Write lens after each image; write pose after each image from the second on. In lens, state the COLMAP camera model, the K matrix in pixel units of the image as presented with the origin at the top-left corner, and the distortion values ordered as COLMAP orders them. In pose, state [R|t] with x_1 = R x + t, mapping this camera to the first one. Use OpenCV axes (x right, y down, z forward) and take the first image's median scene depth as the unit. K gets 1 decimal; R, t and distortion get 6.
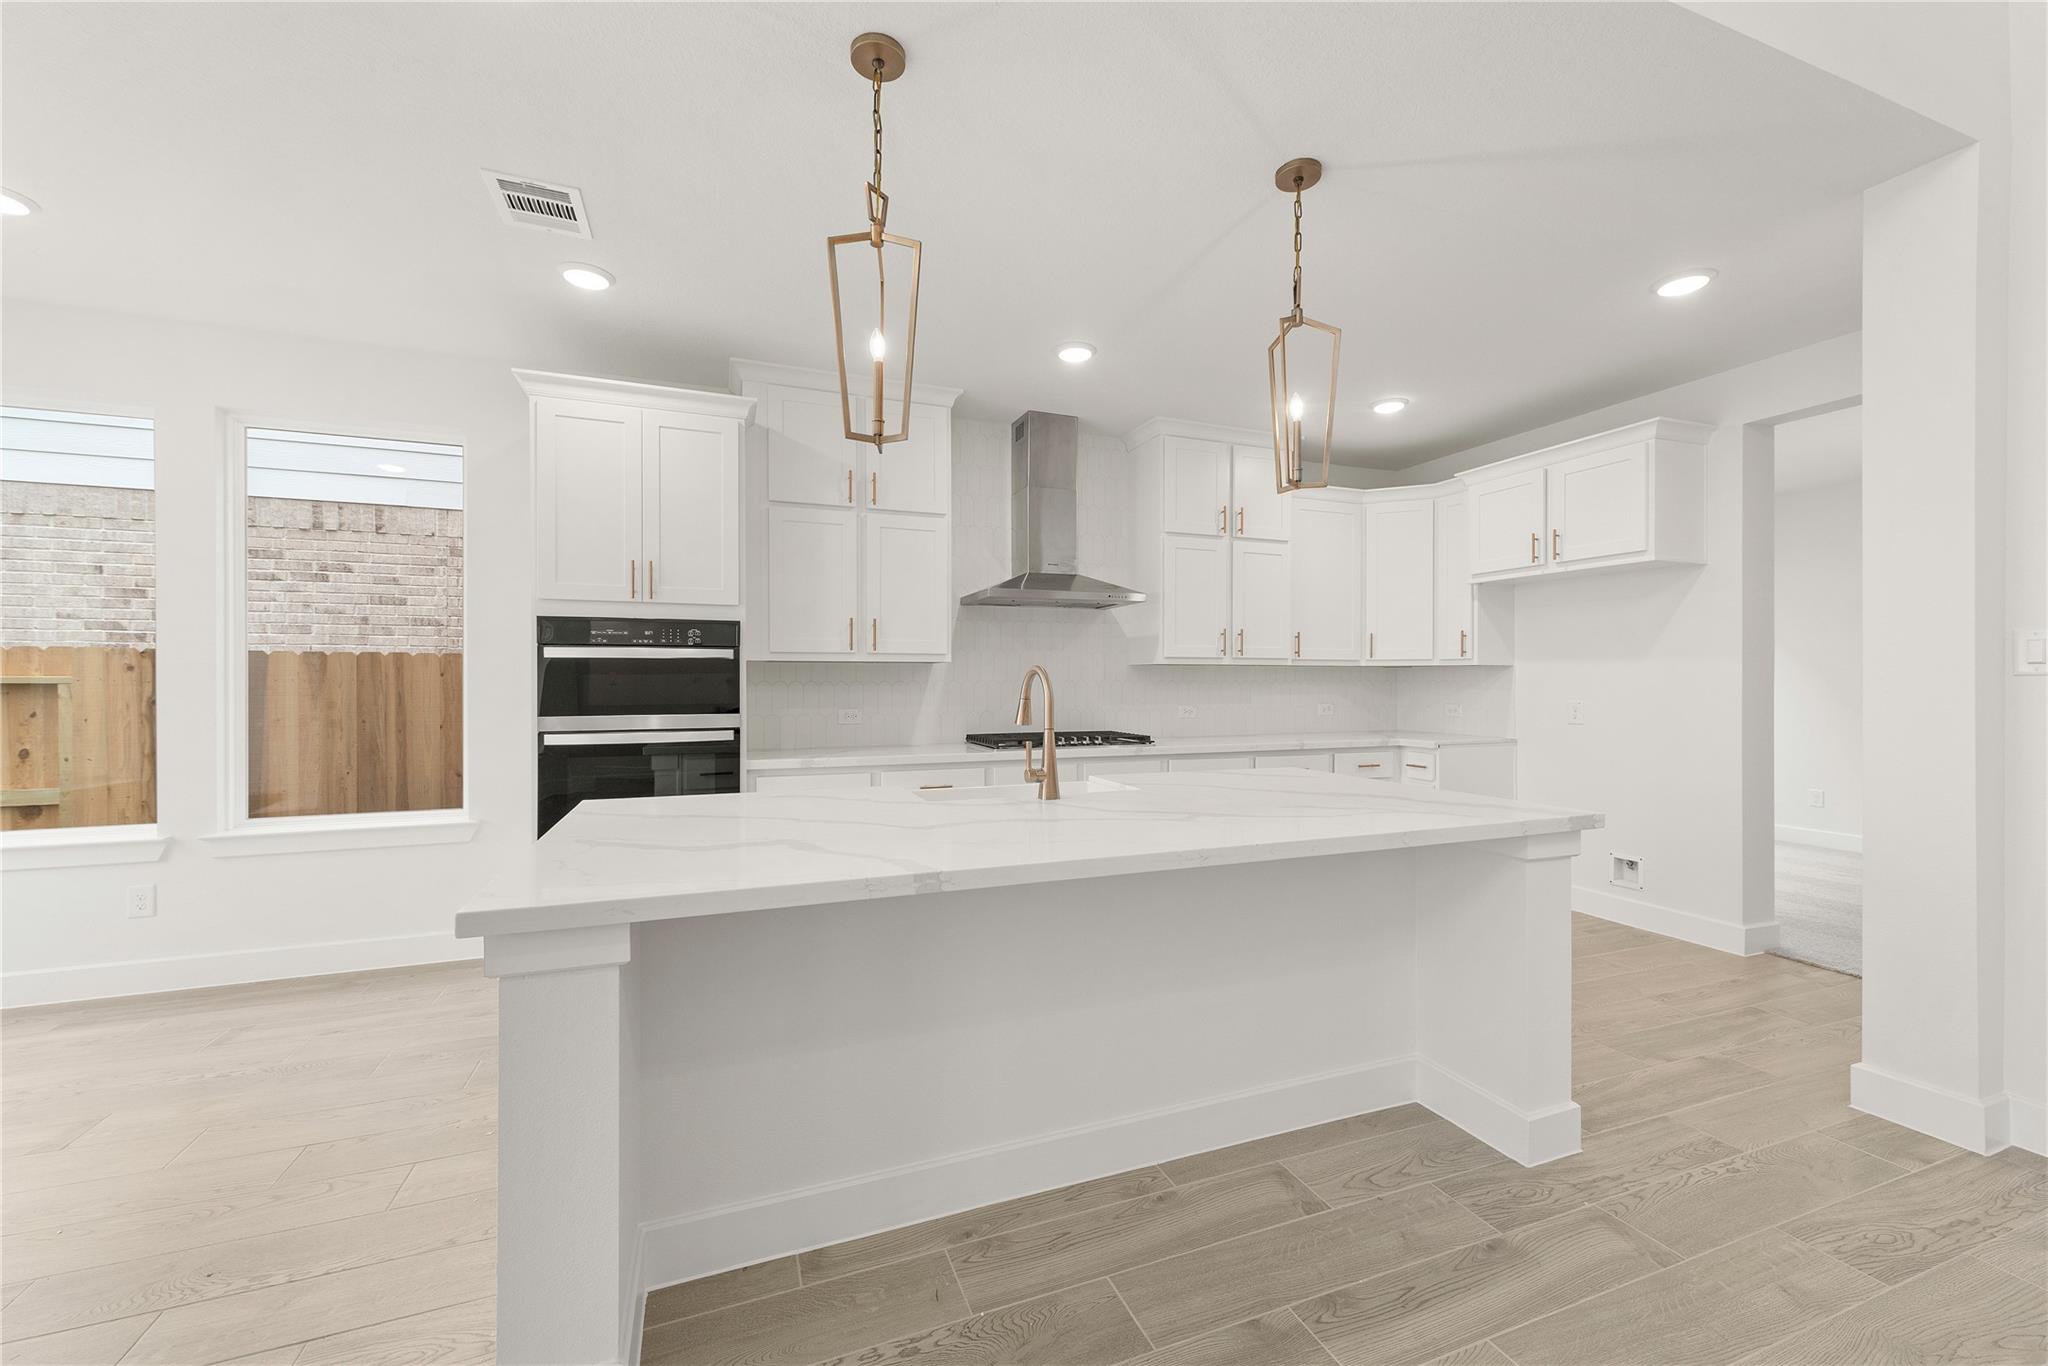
lens RADIAL K [[812.5, 0, 1024.0], [0, 812.5, 683.0], [0, 0, 1]] dist [0.004392, -0.000140]
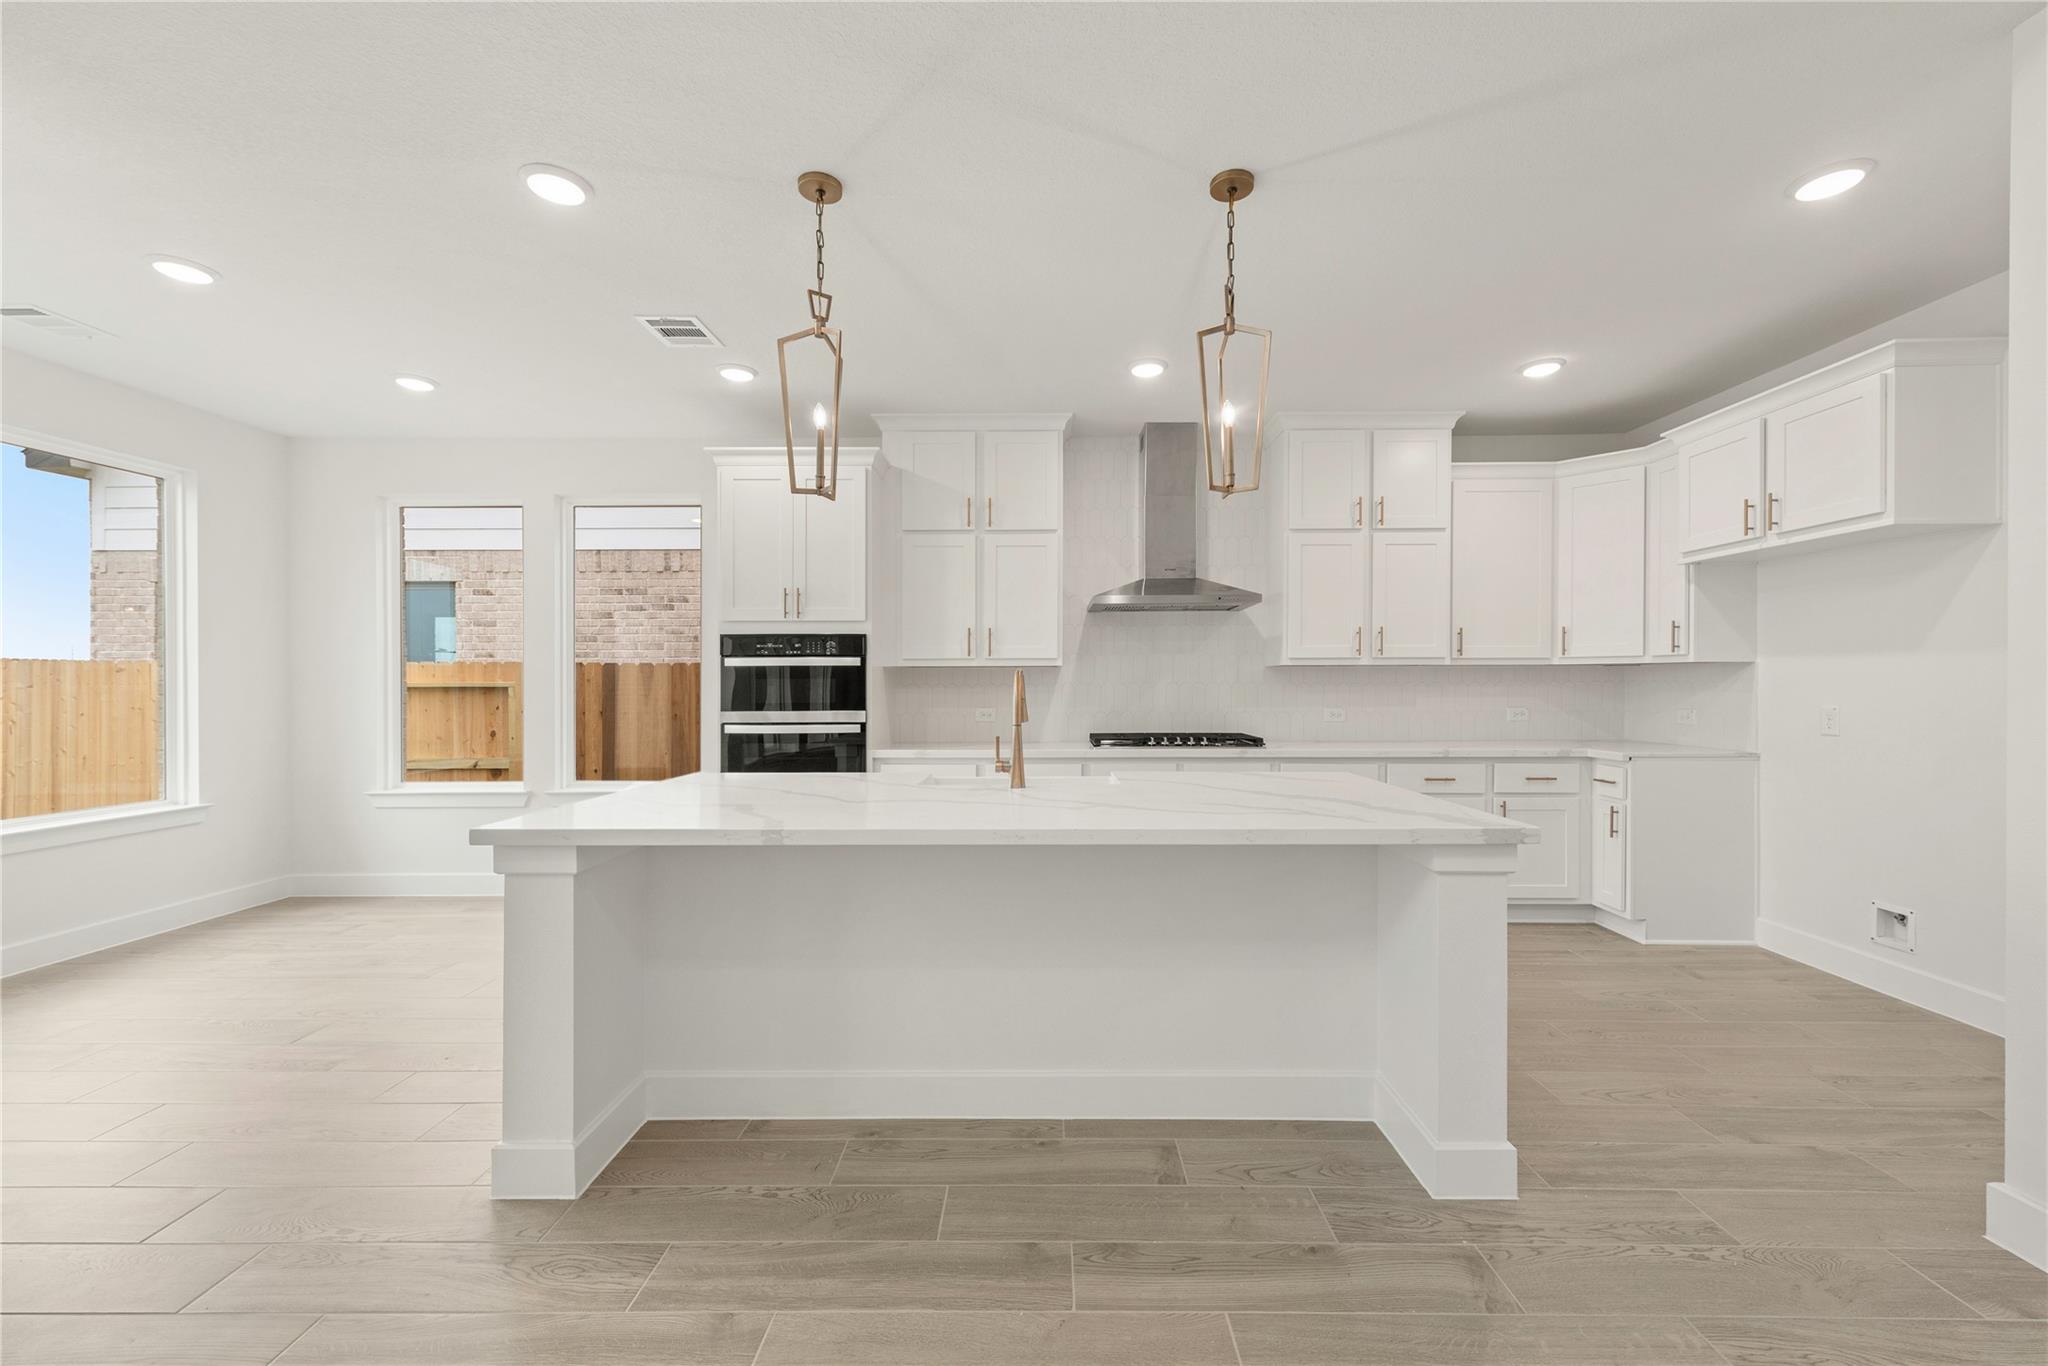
lens RADIAL K [[809.8, 0, 1024.5], [0, 809.8, 685.2], [0, 0, 1]] dist [0.003681, 0.000143]
pose [[0.928898, -0.002275, -0.370330, 0.277637], [0.001952, 0.999997, -0.001245, 0.001456], [0.370331, 0.000434, 0.928900, -0.023195]]
